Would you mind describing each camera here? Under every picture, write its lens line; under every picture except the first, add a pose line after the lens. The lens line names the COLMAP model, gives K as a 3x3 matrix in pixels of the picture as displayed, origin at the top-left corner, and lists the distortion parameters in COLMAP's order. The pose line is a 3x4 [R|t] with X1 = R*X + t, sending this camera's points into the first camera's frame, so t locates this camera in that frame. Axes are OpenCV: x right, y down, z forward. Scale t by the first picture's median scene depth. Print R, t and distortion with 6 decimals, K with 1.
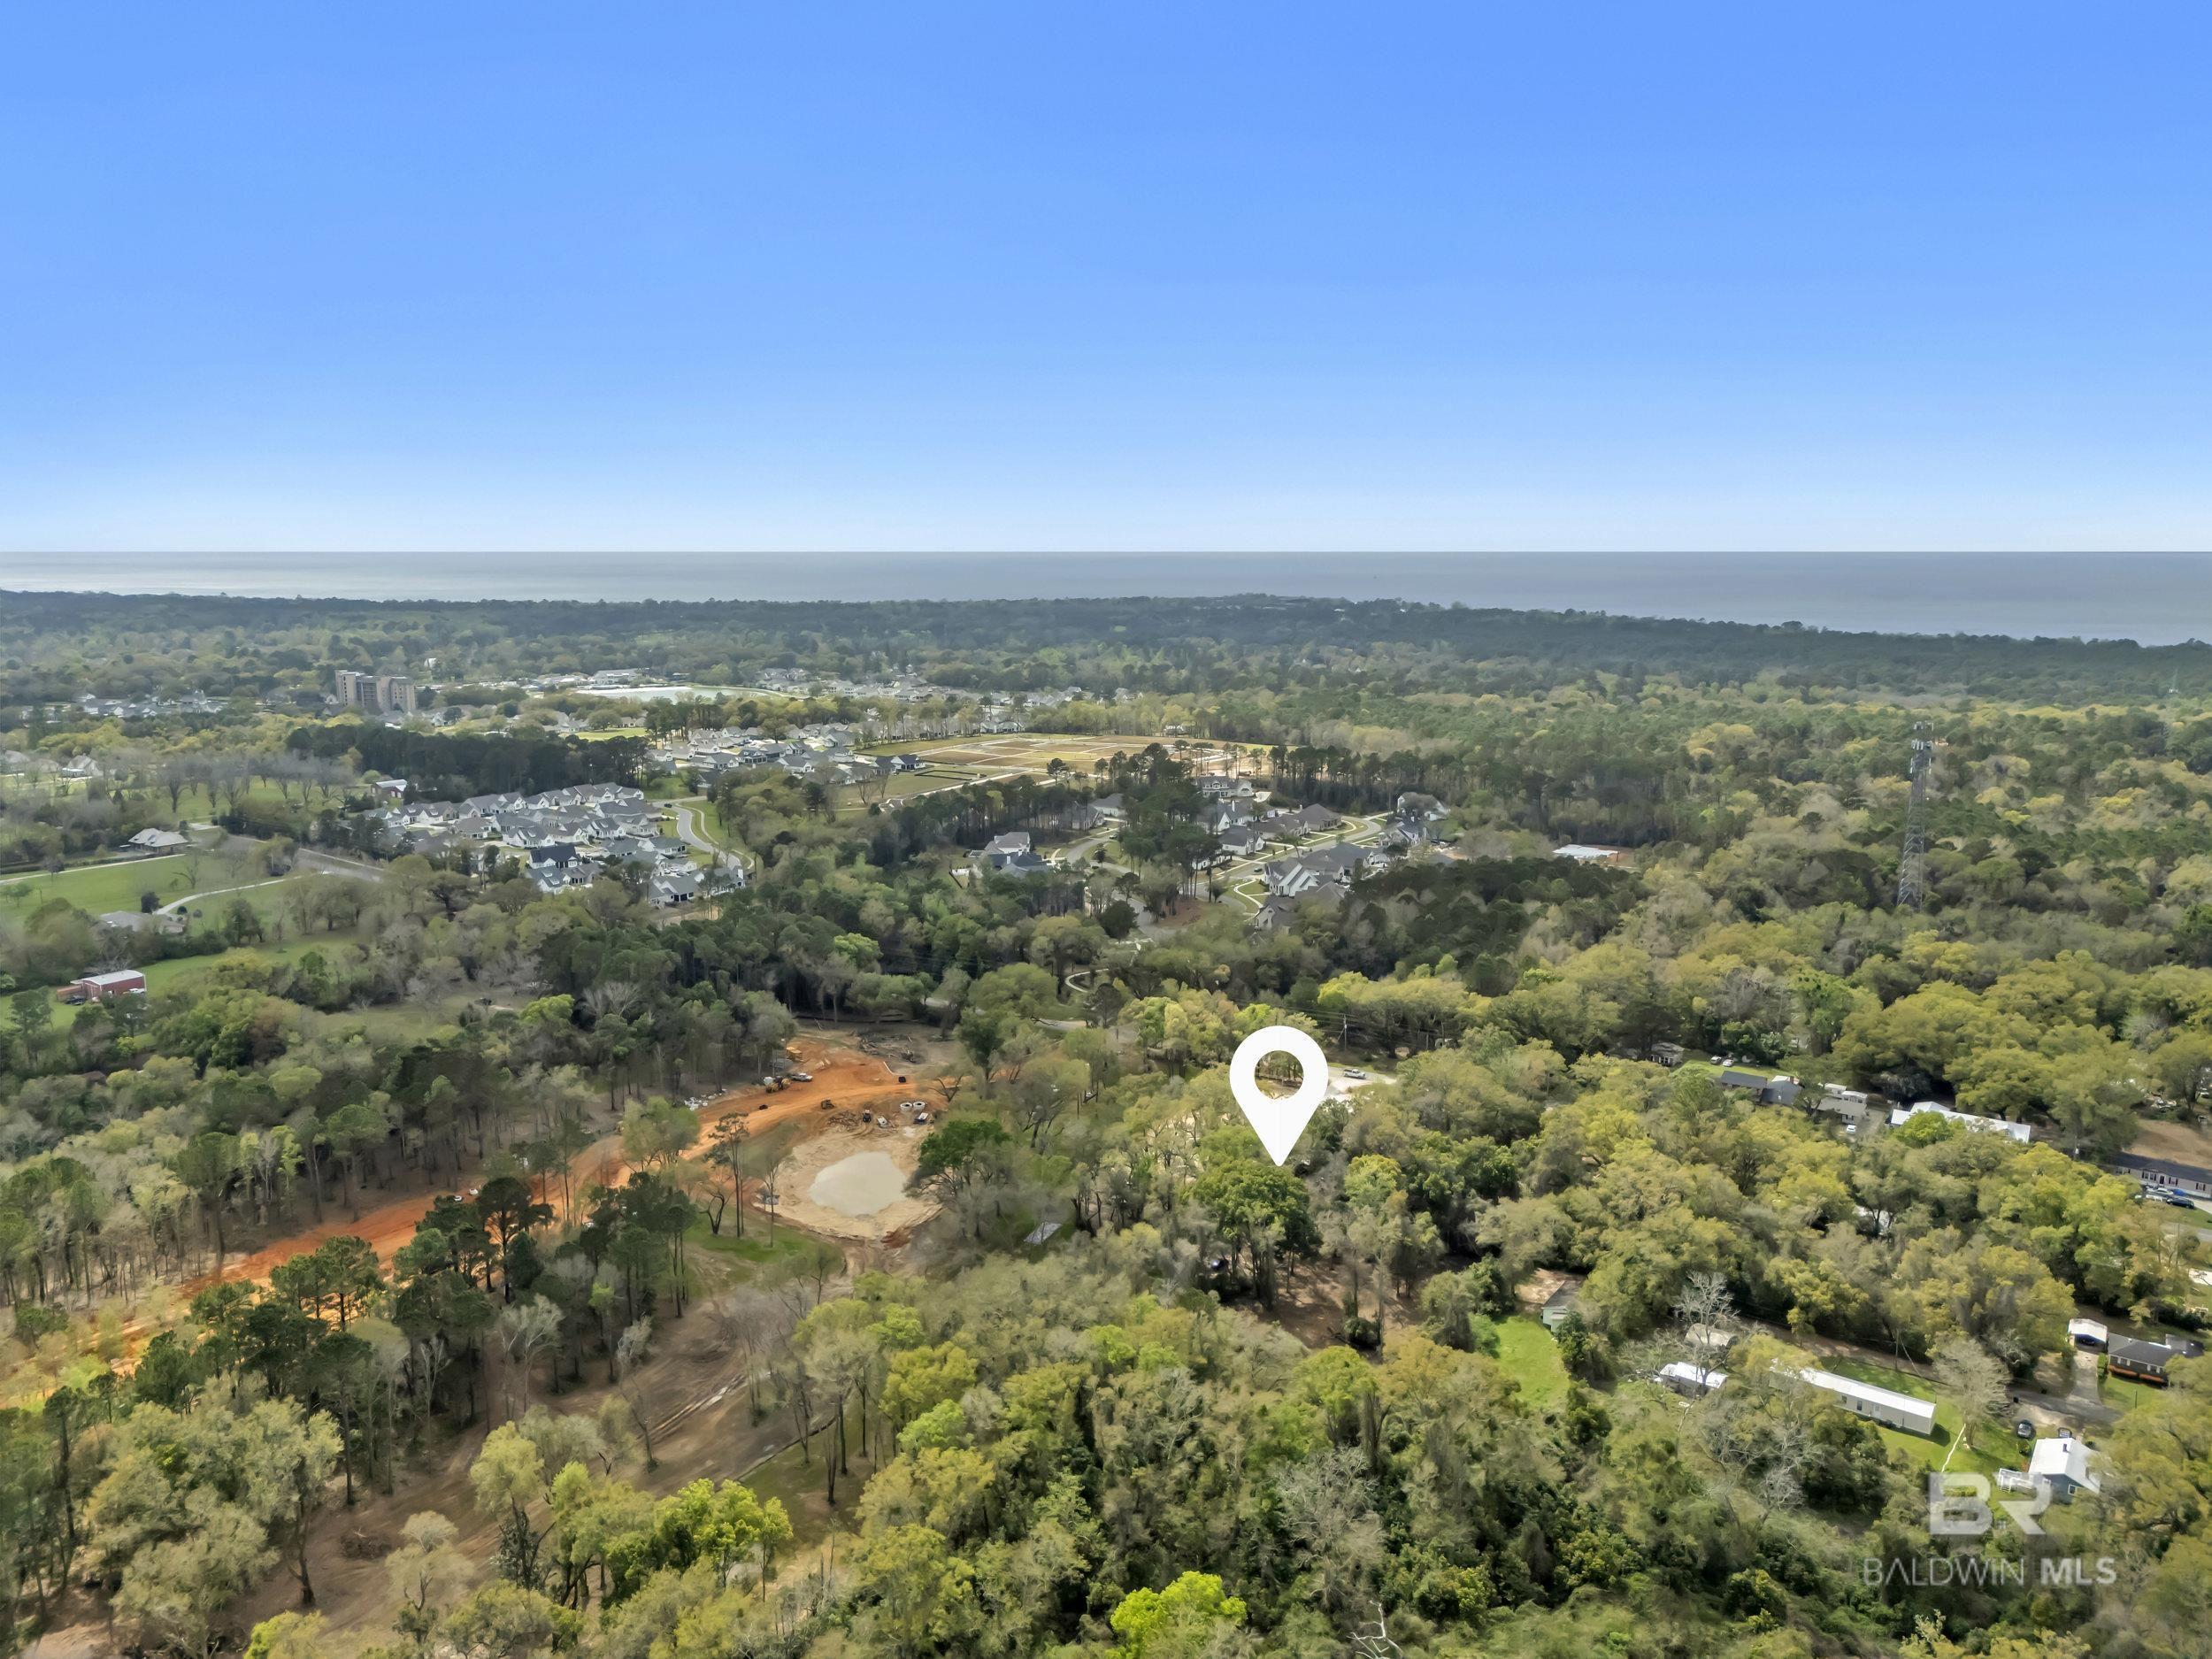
lens RADIAL K [[1587.2, 0, 1106.0], [0, 1587.2, 829.5], [0, 0, 1]] dist [0.108825, -0.123238]
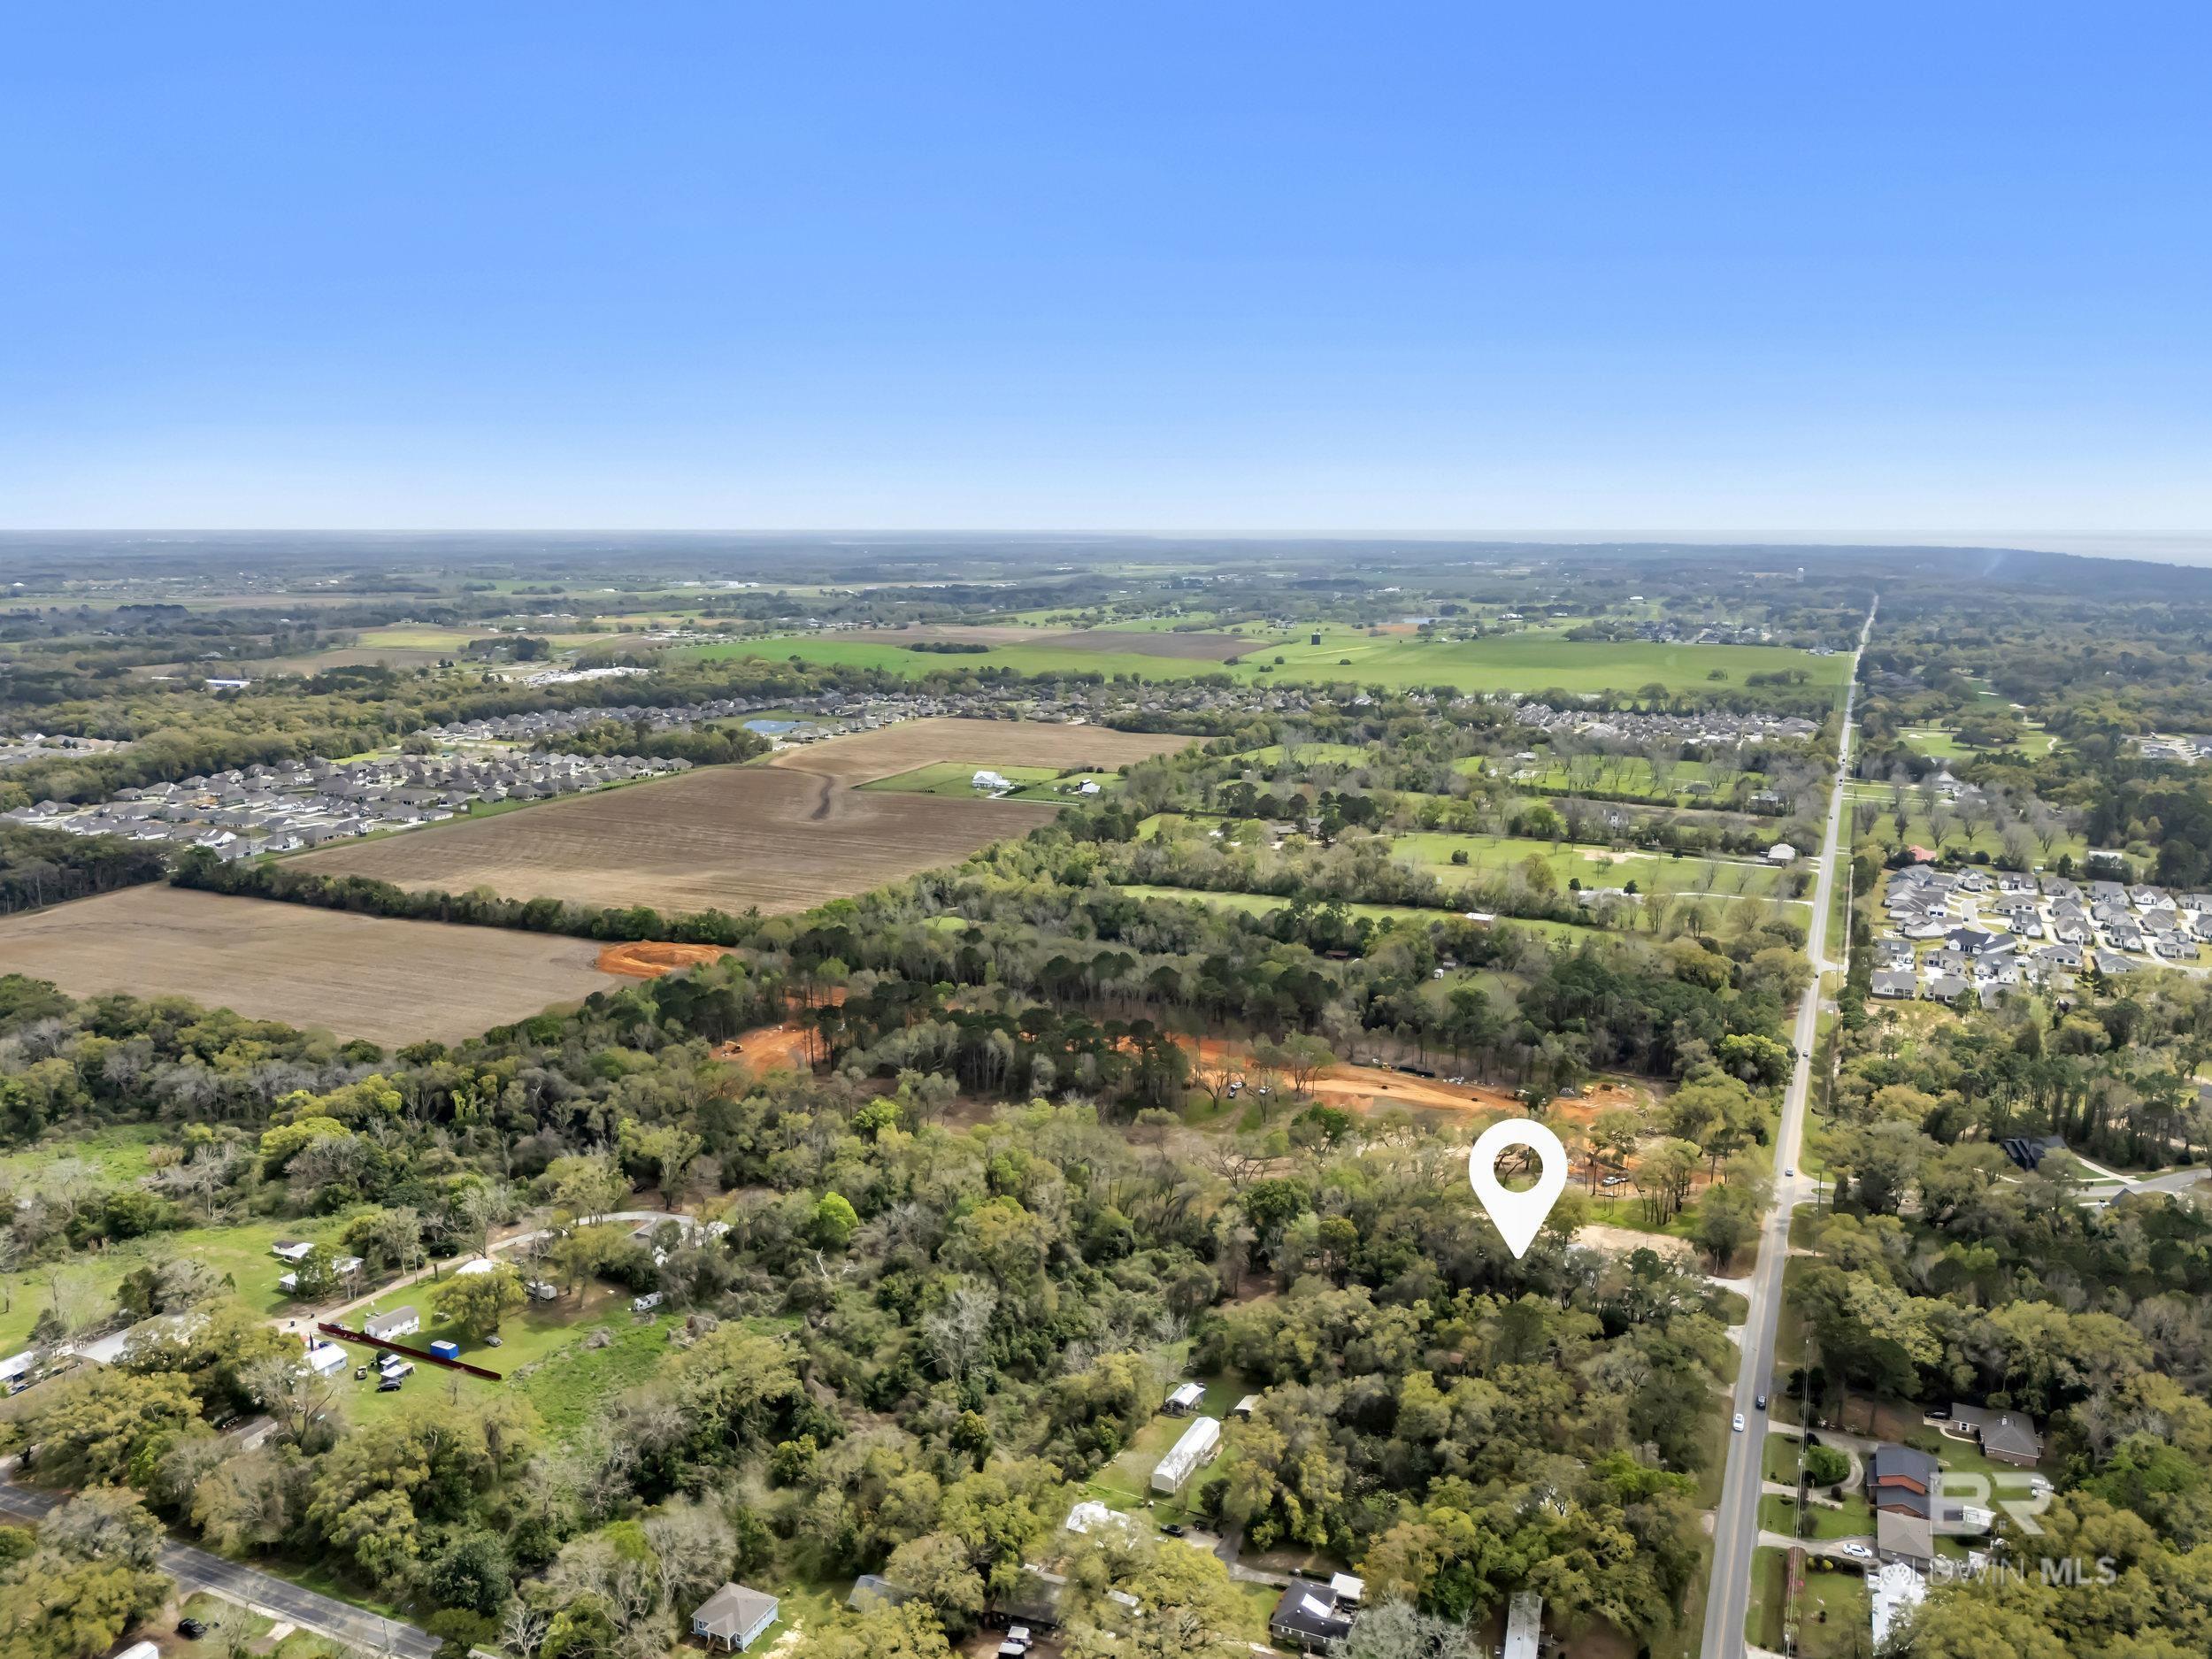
lens RADIAL K [[1632.1, 0, 1106.0], [0, 1632.1, 829.5], [0, 0, 1]] dist [0.084511, -0.093500]
pose [[0.171542, 0.181434, -0.968326, 0.676670], [-0.176695, 0.972624, 0.150937, -0.132659], [0.969202, 0.145207, 0.198904, 0.256277]]
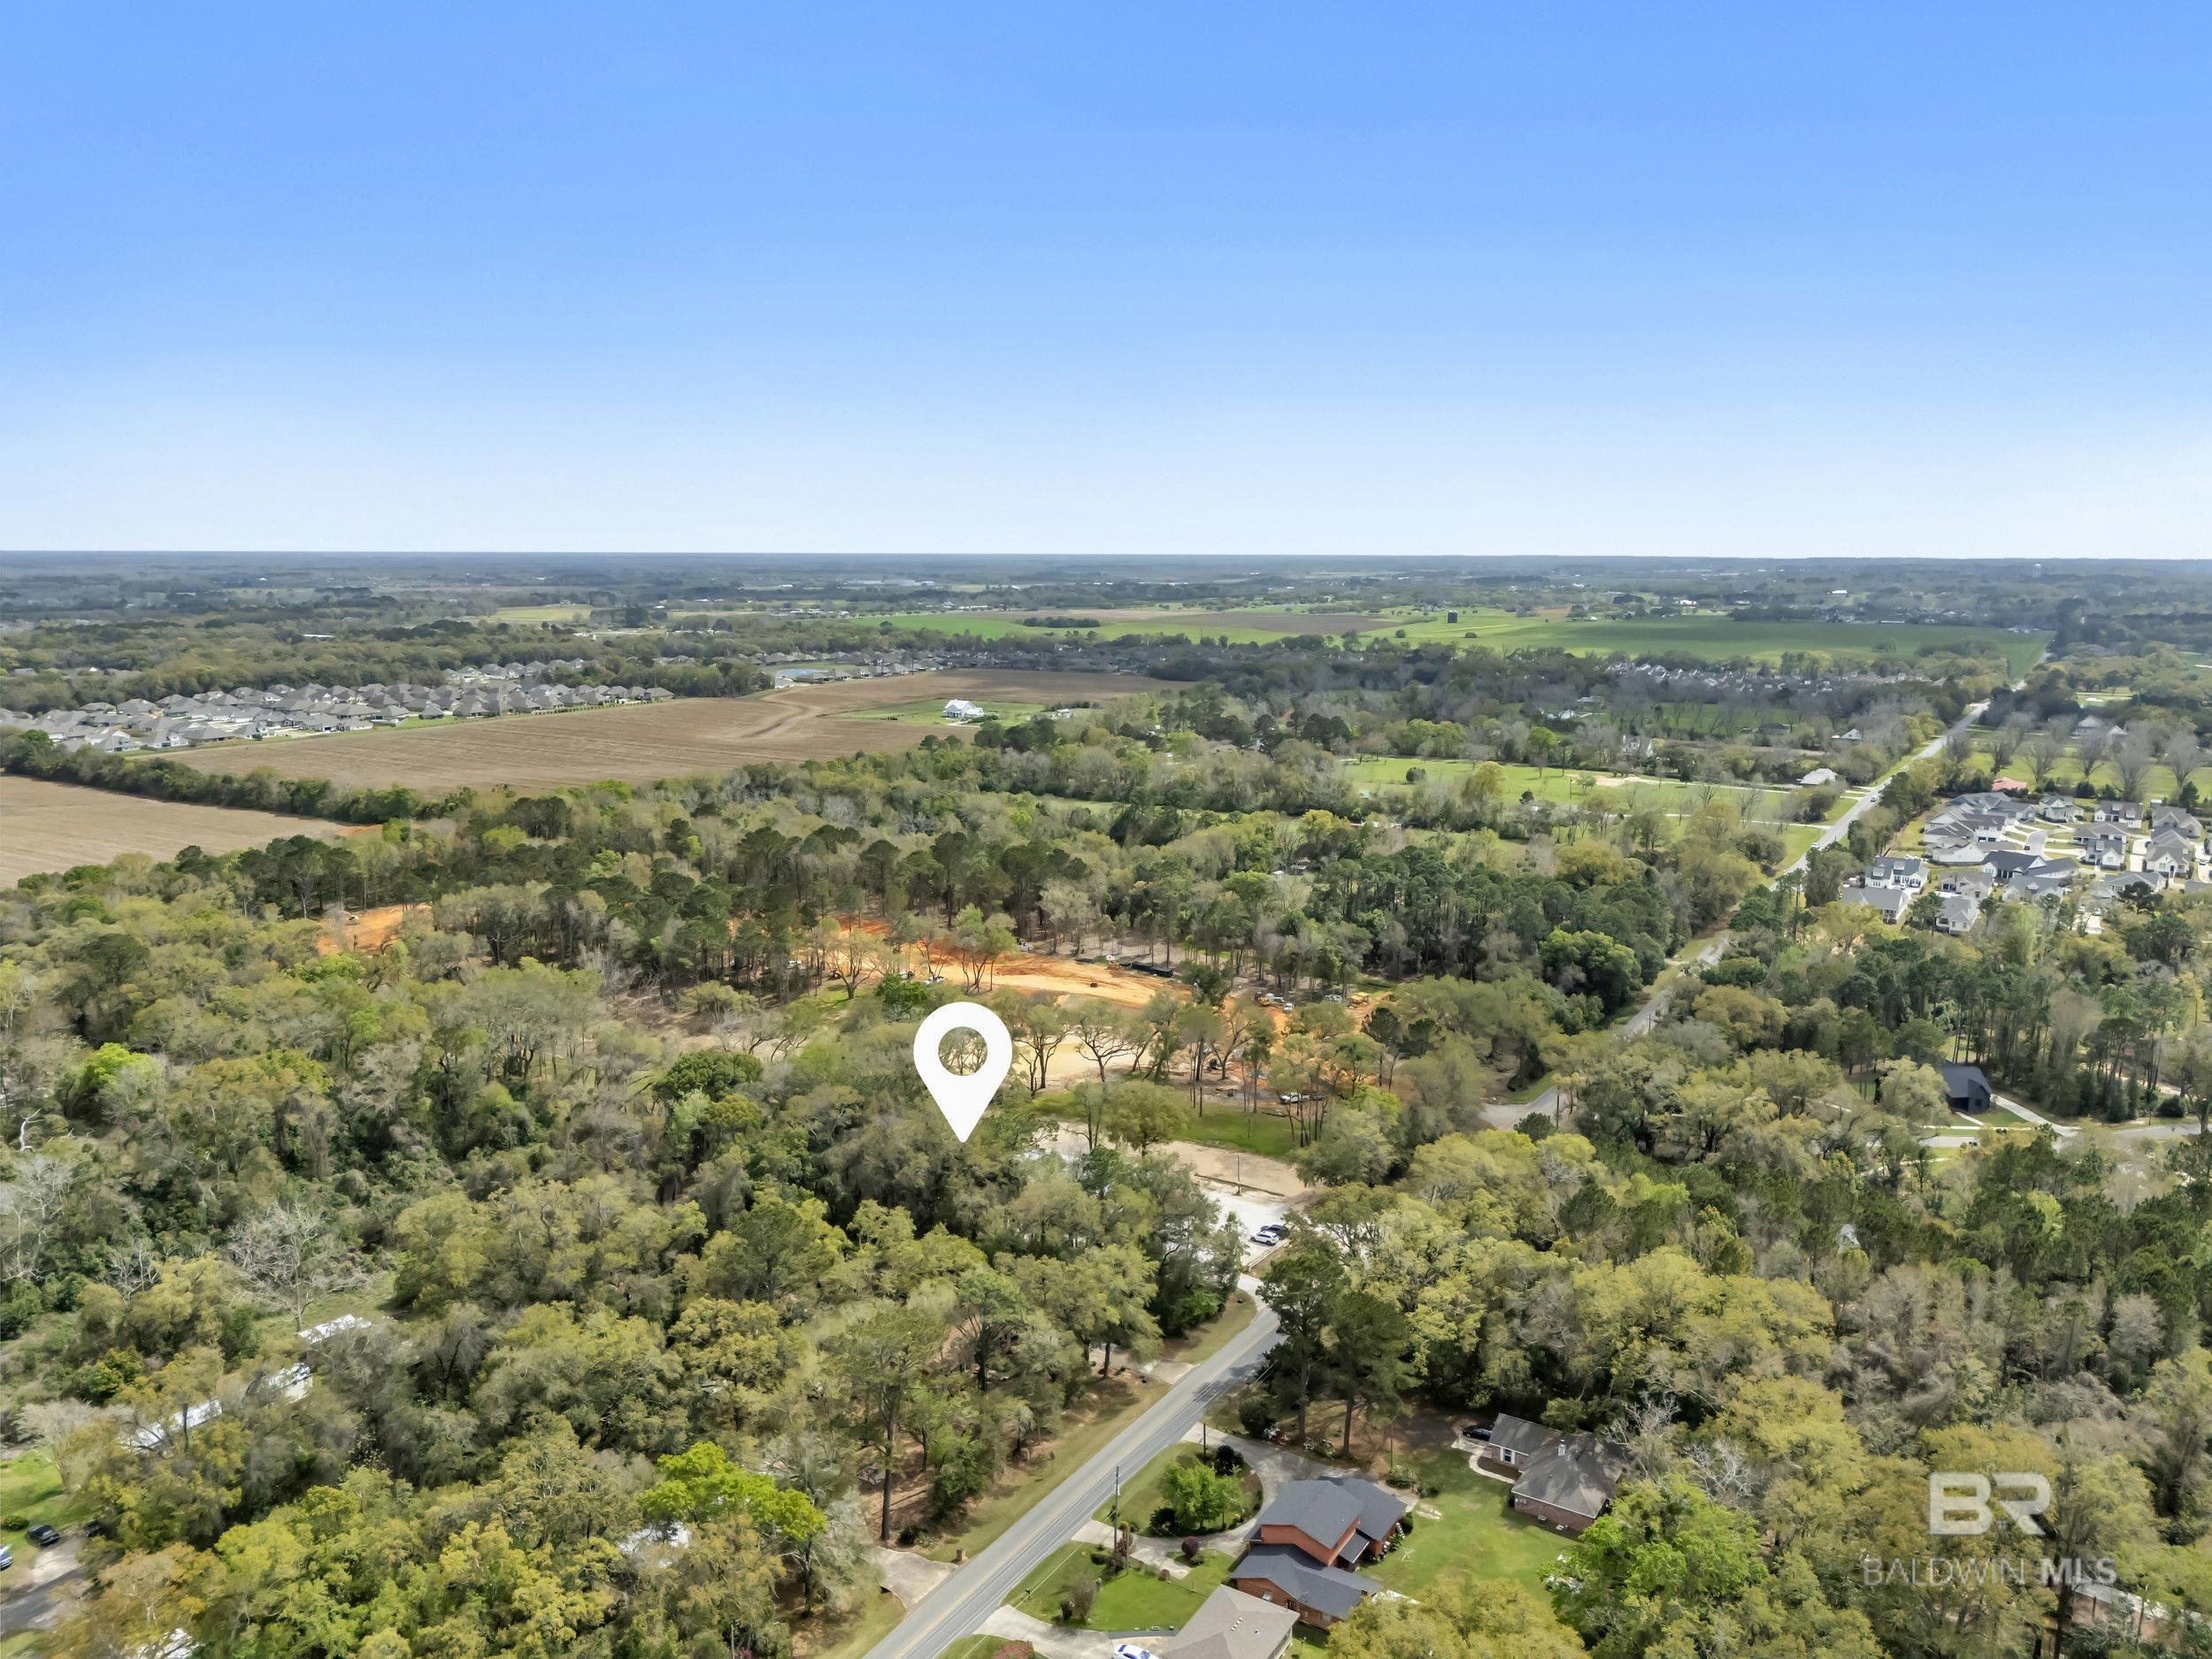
lens RADIAL K [[1632.1, 0, 1106.0], [0, 1632.1, 829.5], [0, 0, 1]] dist [0.084511, -0.093500]
pose [[0.039911, 0.172608, -0.984182, 0.510647], [-0.184135, 0.969368, 0.162543, -0.058365], [0.982090, 0.174736, 0.070471, 0.559666]]
